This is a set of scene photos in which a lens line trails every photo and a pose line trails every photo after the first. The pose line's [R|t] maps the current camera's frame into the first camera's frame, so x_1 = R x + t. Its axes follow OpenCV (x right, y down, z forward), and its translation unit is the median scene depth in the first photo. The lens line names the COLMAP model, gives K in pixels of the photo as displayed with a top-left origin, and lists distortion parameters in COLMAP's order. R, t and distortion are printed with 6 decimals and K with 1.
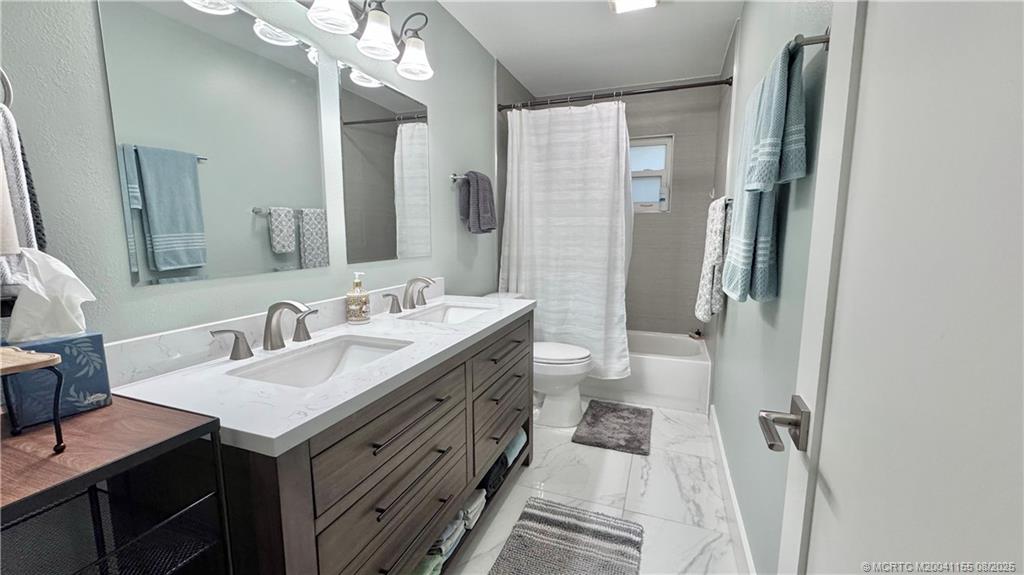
lens RADIAL K [[411.5, 0, 509.4], [0, 411.5, 286.5], [0, 0, 1]] dist [-0.003457, -0.000664]
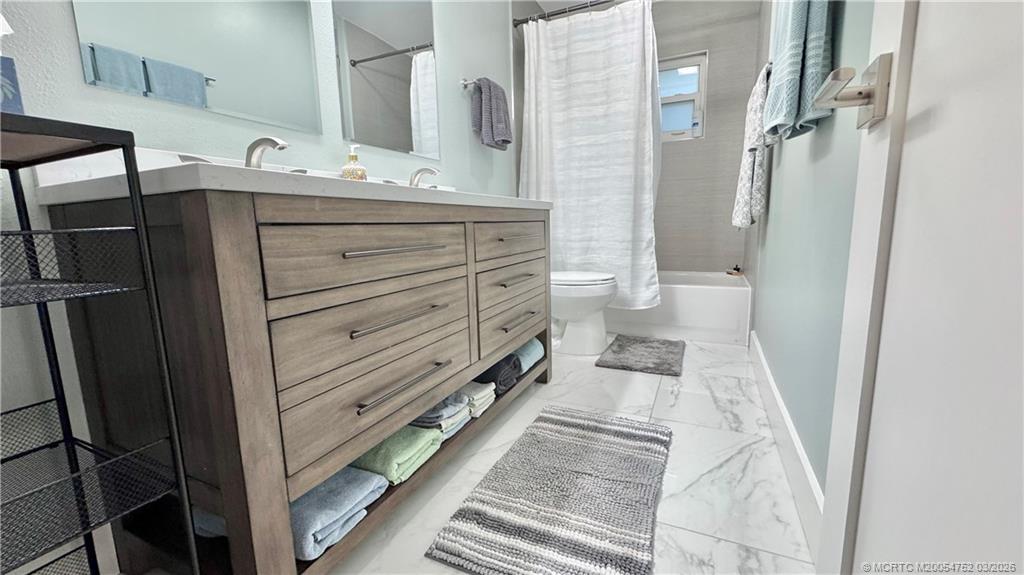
lens RADIAL K [[411.5, 0, 511.7], [0, 411.5, 291.1], [0, 0, 1]] dist [-0.003457, -0.000664]
pose [[0.997258, -0.012619, -0.072913, 0.033793], [0.014005, 0.999730, 0.018538, 0.187349], [0.072659, -0.019508, 0.997166, 0.065055]]
